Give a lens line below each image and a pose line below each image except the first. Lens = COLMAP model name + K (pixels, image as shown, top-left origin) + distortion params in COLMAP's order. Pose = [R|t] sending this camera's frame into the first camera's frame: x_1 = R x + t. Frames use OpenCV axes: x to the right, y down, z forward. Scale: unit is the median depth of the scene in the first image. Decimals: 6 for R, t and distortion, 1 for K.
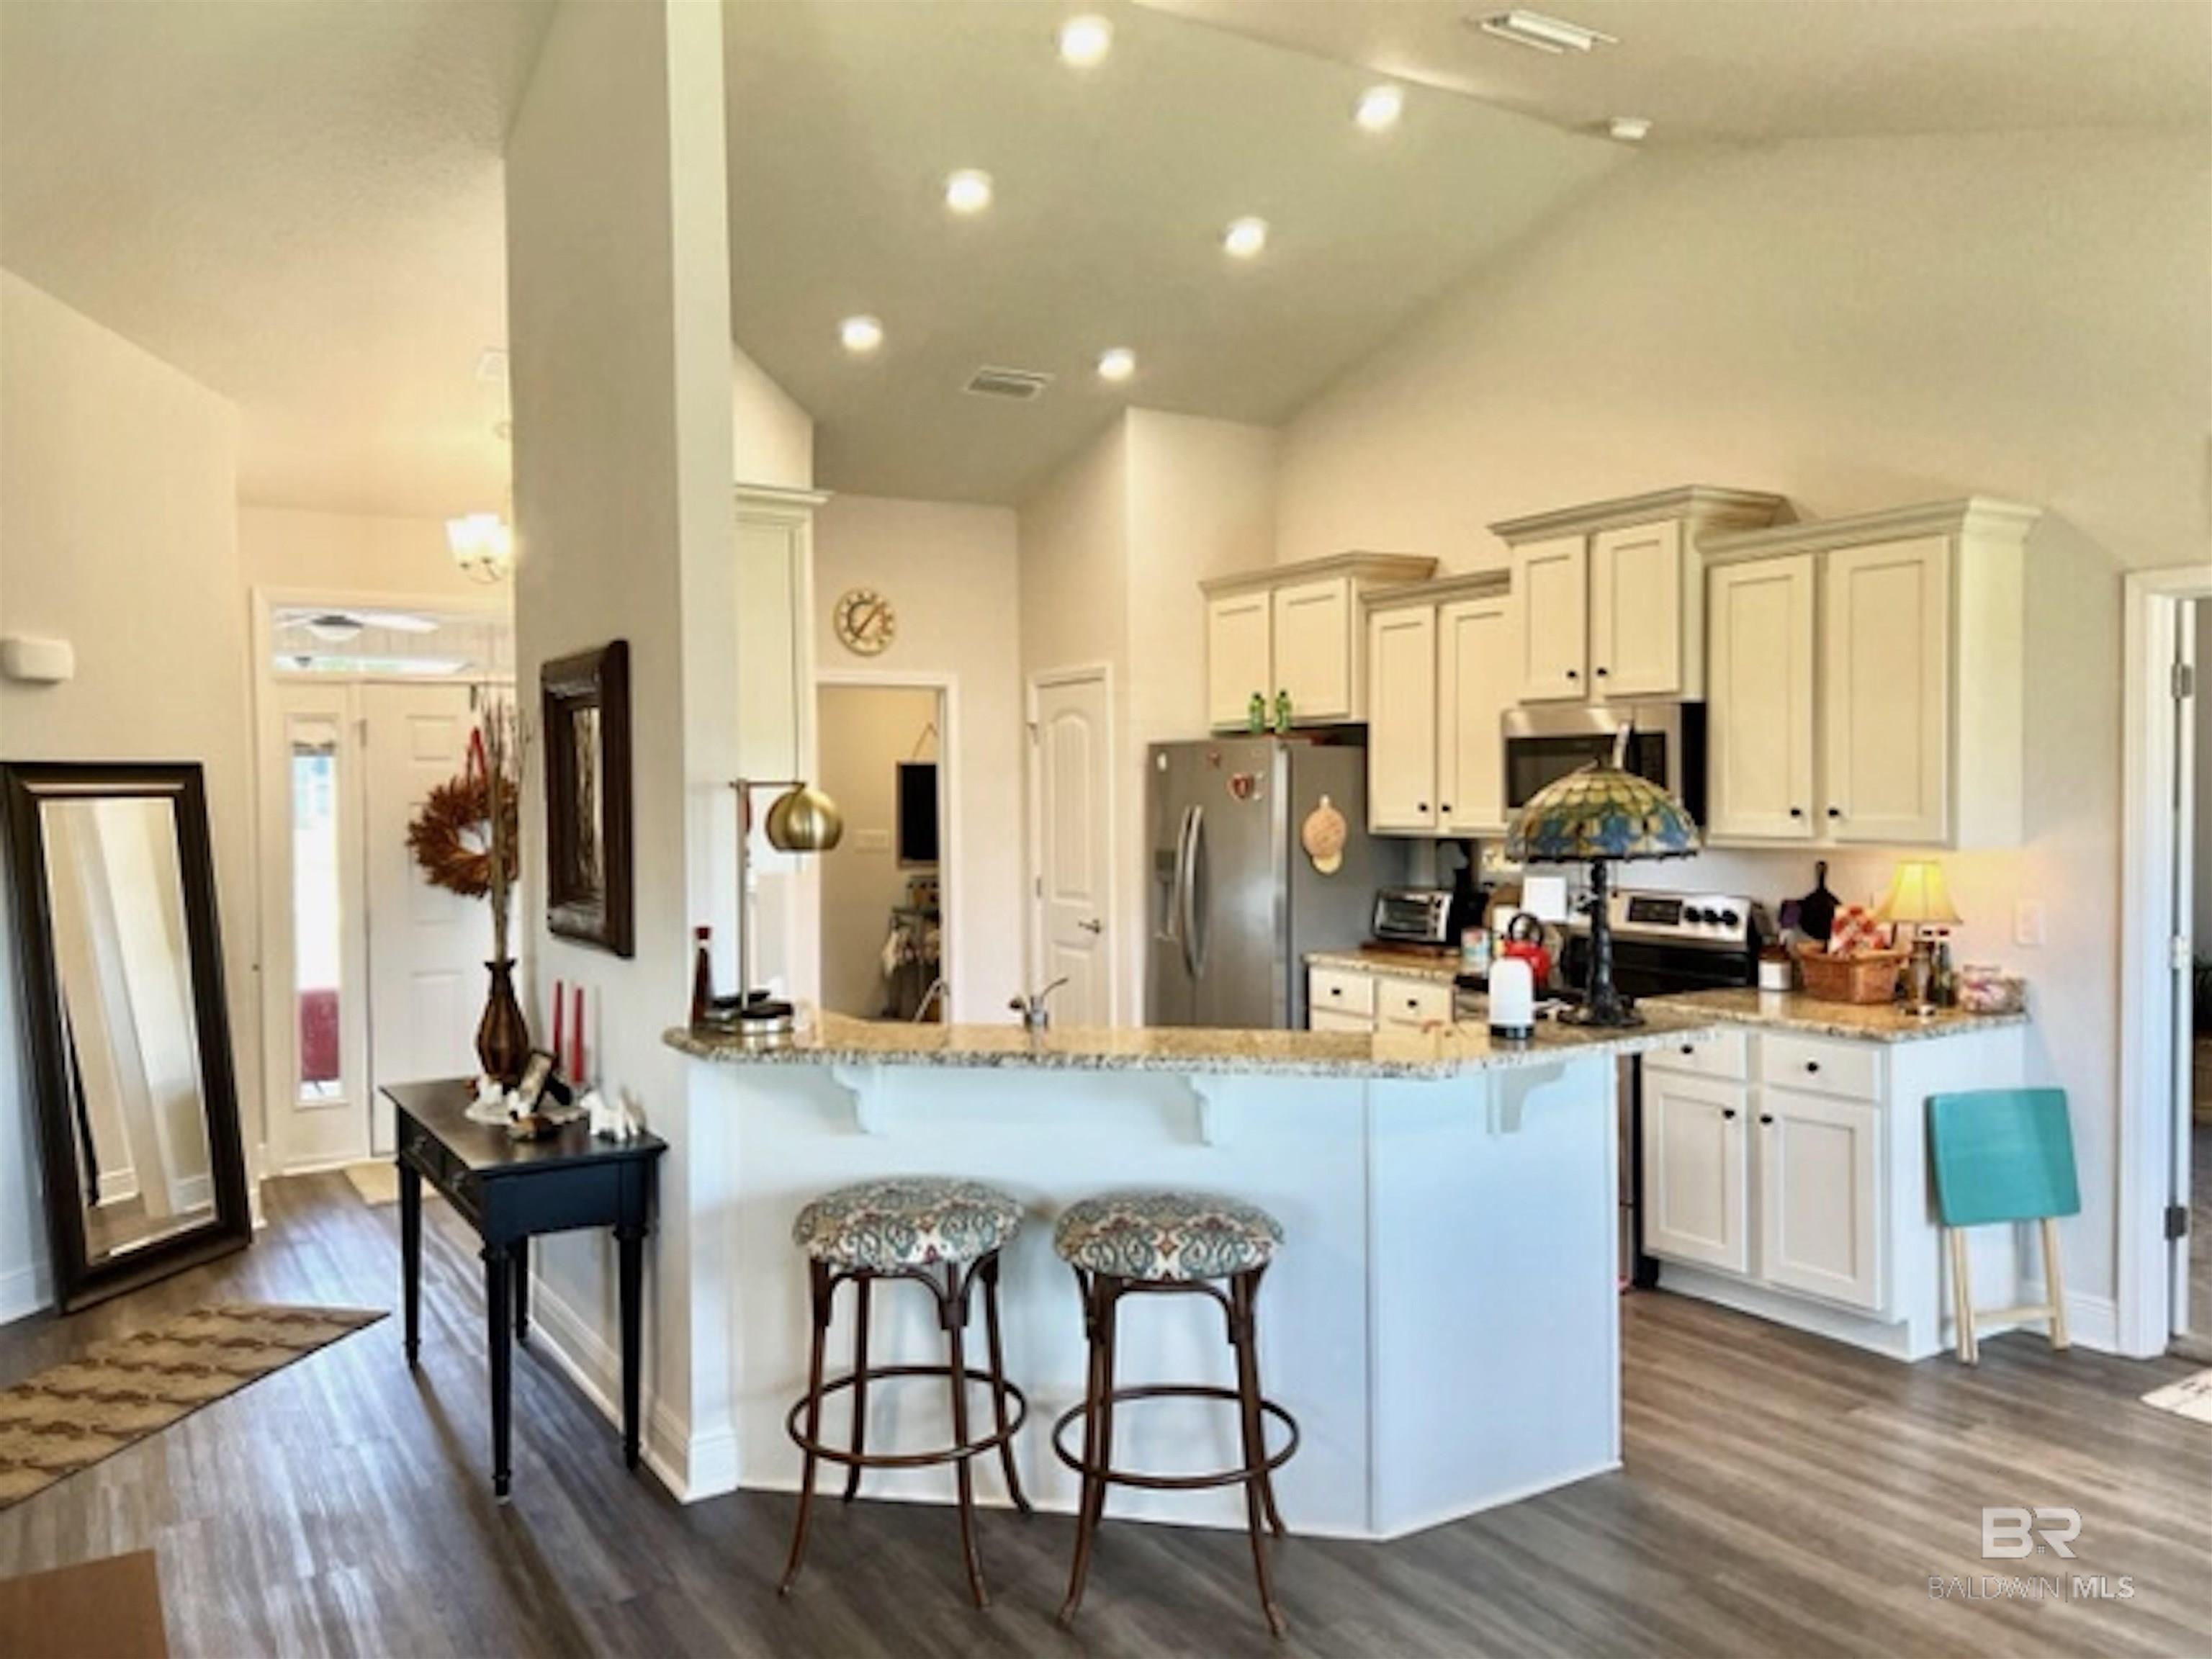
lens RADIAL K [[1656.1, 0, 1102.8], [0, 1656.1, 840.9], [0, 0, 1]] dist [0.032722, -0.031024]
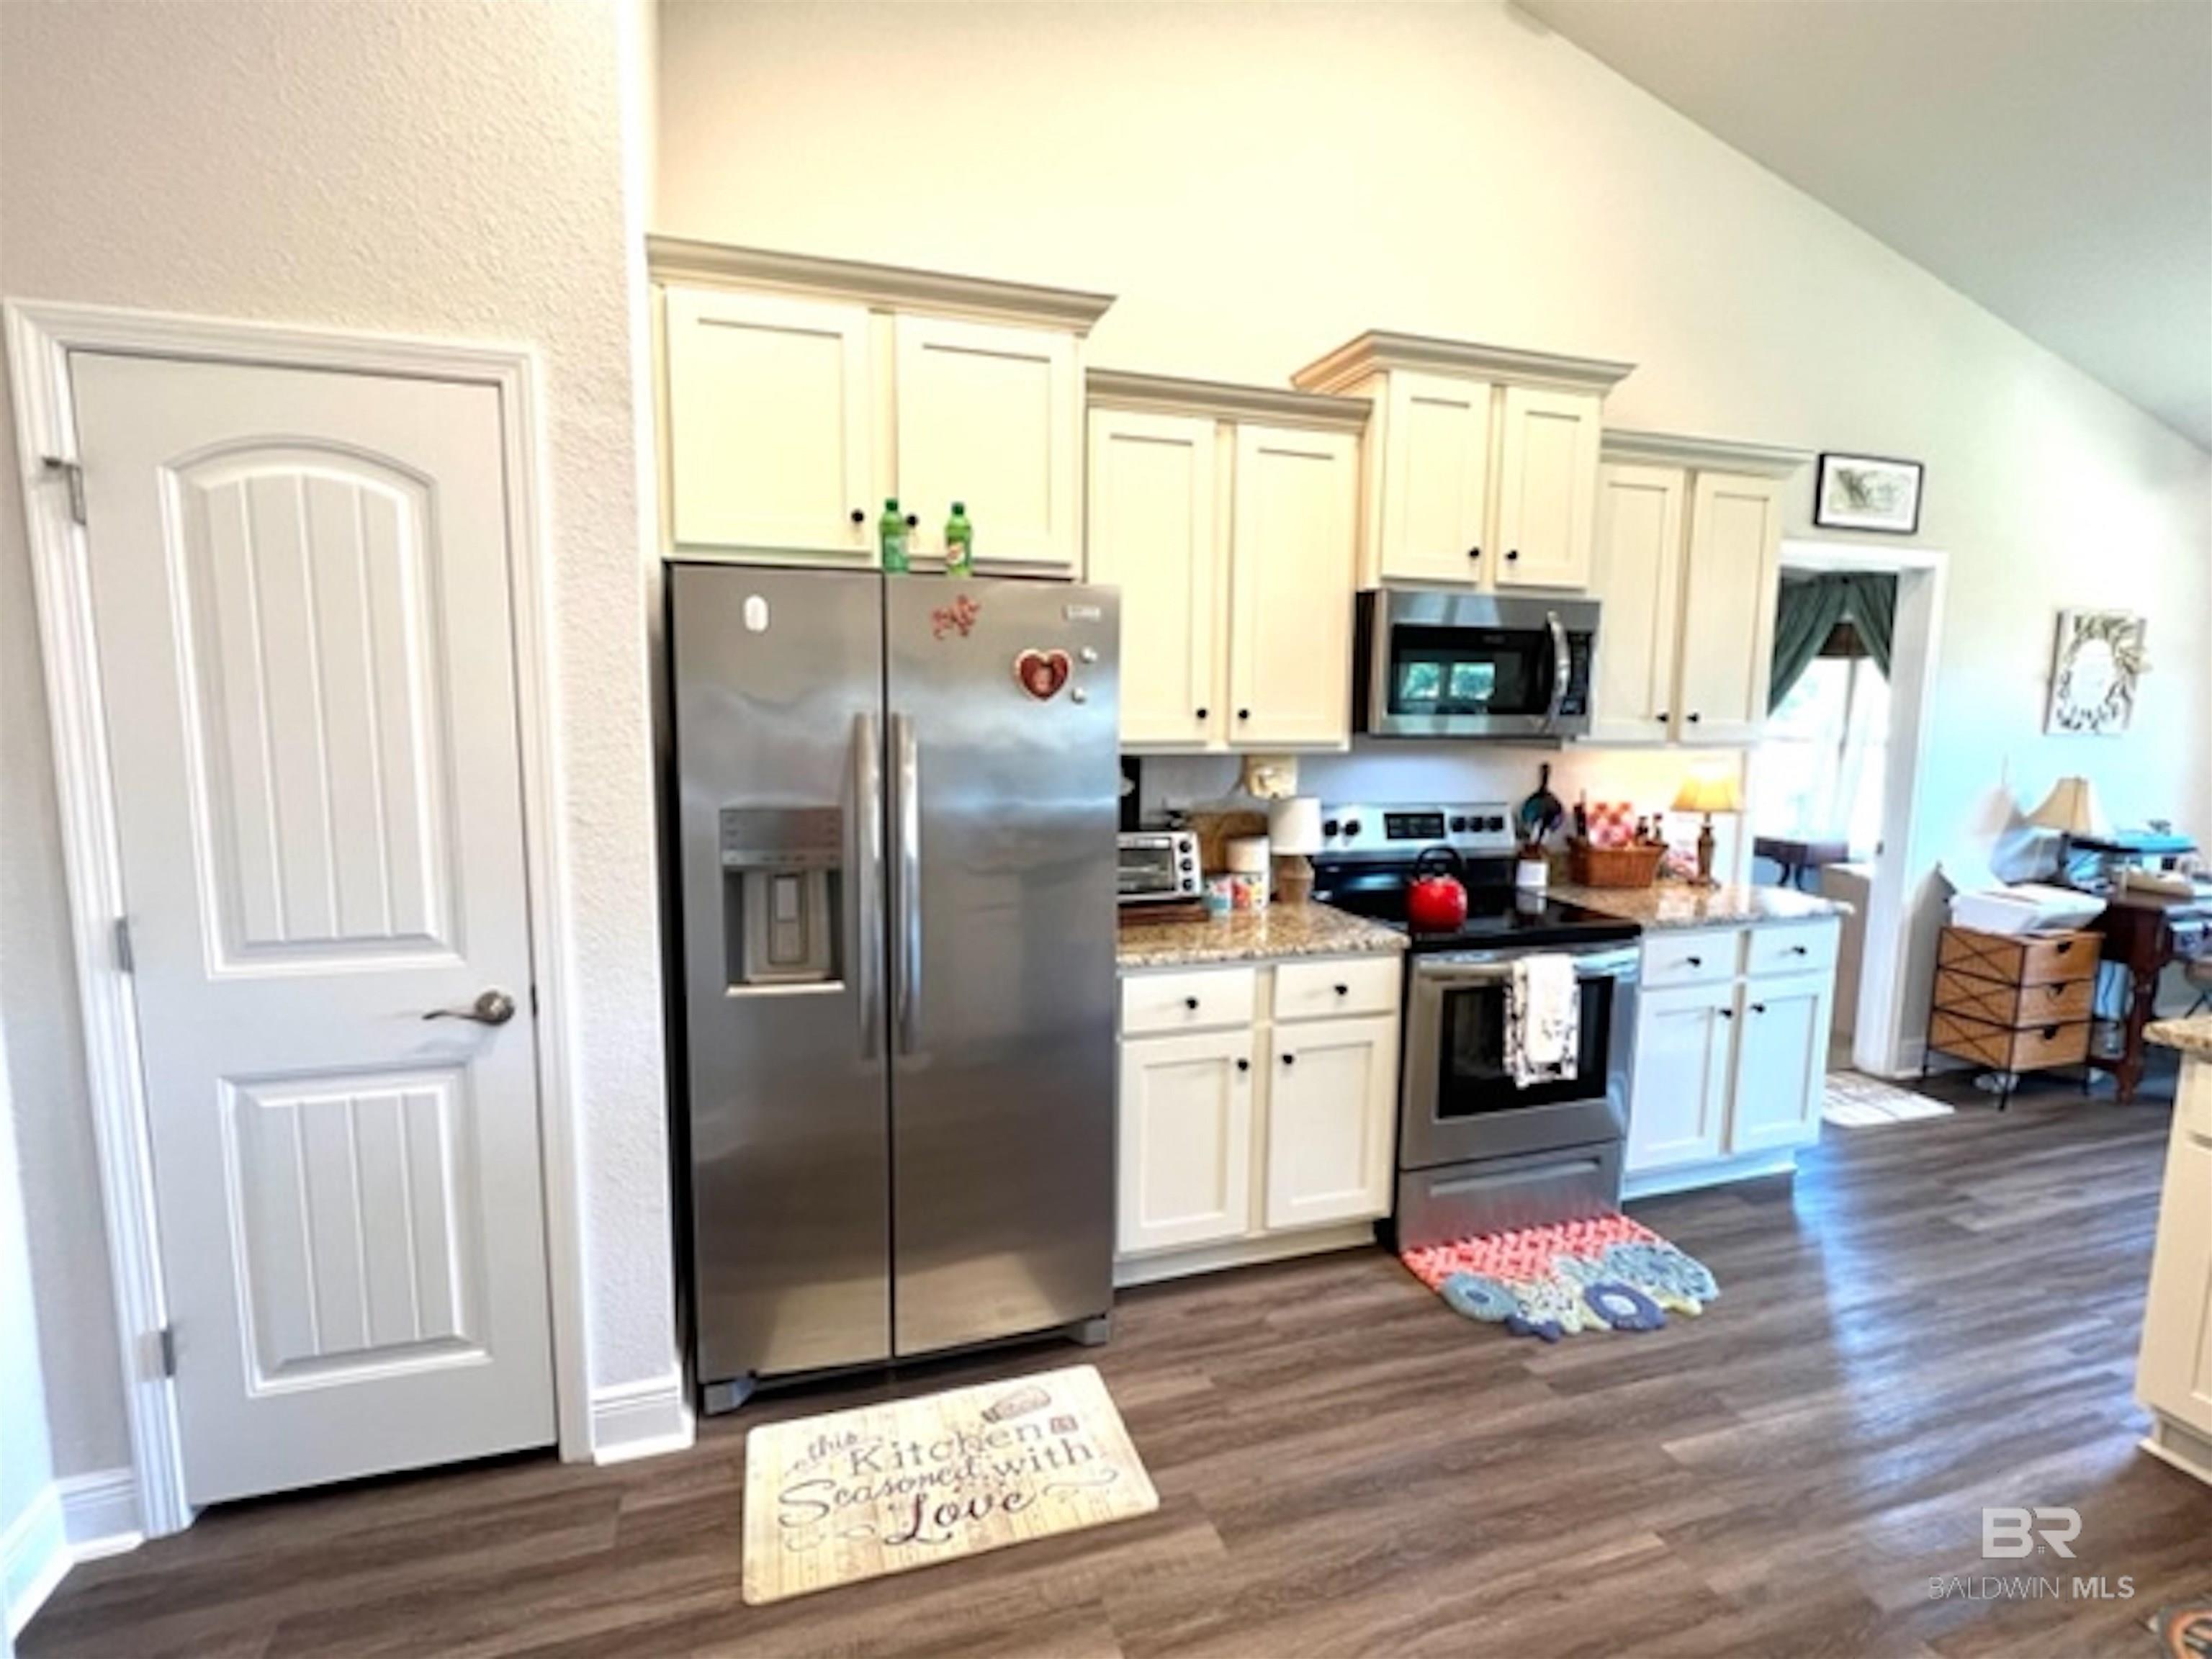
lens RADIAL K [[1038.4, 0, 1107.5], [0, 1038.4, 820.6], [0, 0, 1]] dist [0.001392, 0.000358]
pose [[0.244596, -0.102507, 0.964192, -0.311878], [0.020204, 0.994719, 0.100627, -0.025749], [-0.969415, -0.005132, 0.245375, 1.178282]]
